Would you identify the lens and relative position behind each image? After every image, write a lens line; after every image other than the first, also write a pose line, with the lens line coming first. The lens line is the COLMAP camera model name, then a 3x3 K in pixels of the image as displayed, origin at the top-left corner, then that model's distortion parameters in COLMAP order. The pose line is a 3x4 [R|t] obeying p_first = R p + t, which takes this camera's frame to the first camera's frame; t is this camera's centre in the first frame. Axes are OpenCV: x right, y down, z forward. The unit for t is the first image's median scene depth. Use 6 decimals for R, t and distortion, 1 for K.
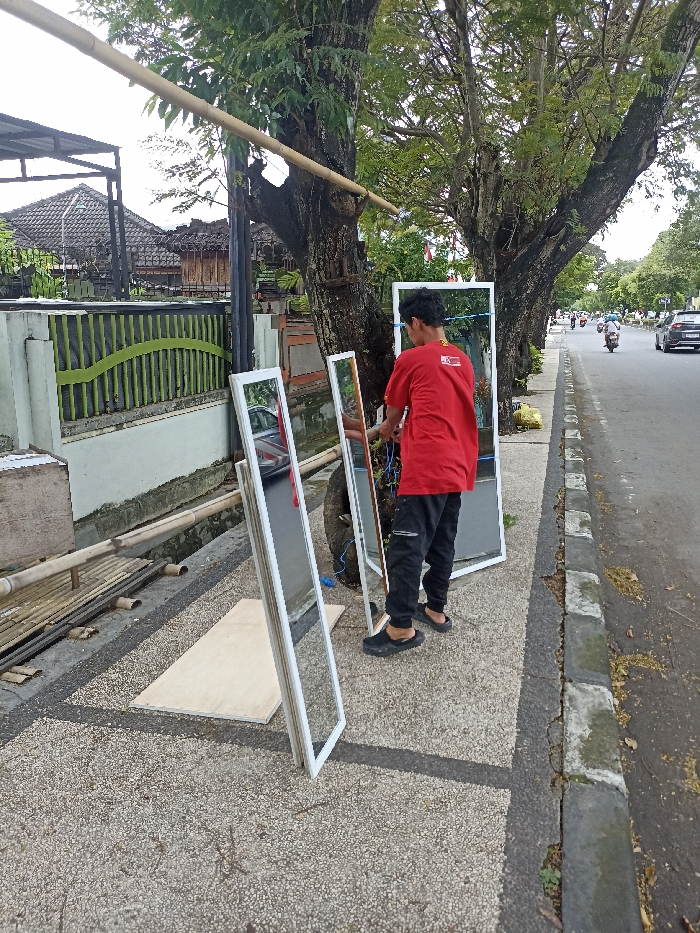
lens RADIAL K [[700.6, 0, 354.2], [0, 700.6, 469.6], [0, 0, 1]] dist [0.001921, -0.004422]
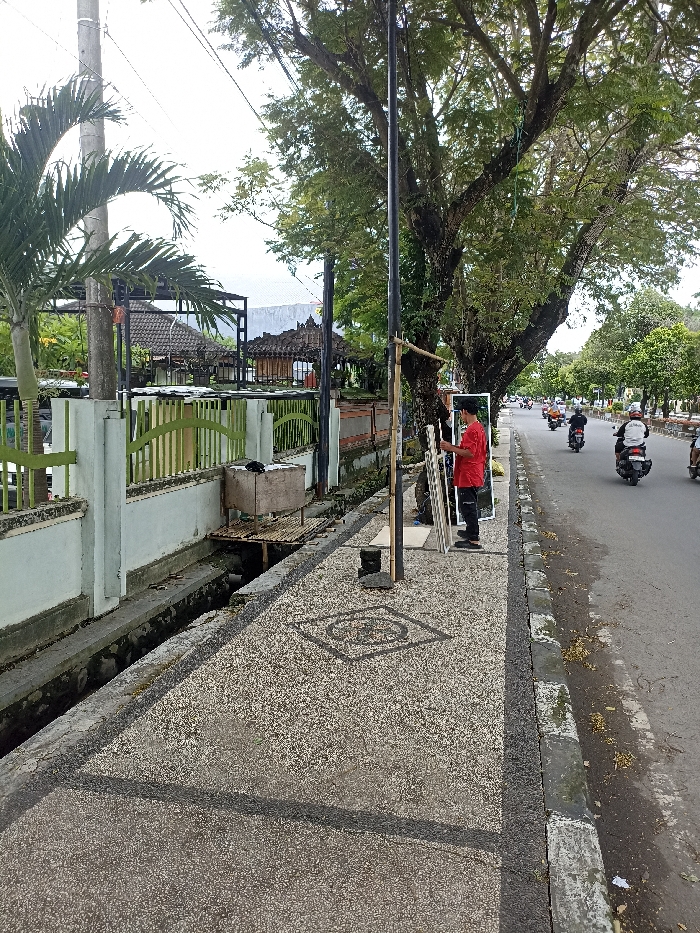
lens RADIAL K [[700.6, 0, 346.4], [0, 700.6, 462.9], [0, 0, 1]] dist [0.001921, -0.004422]
pose [[0.998109, 0.019665, 0.058245, -0.103168], [-0.012628, 0.992836, -0.118813, 0.061728], [-0.060164, 0.117853, 0.991207, -0.316897]]
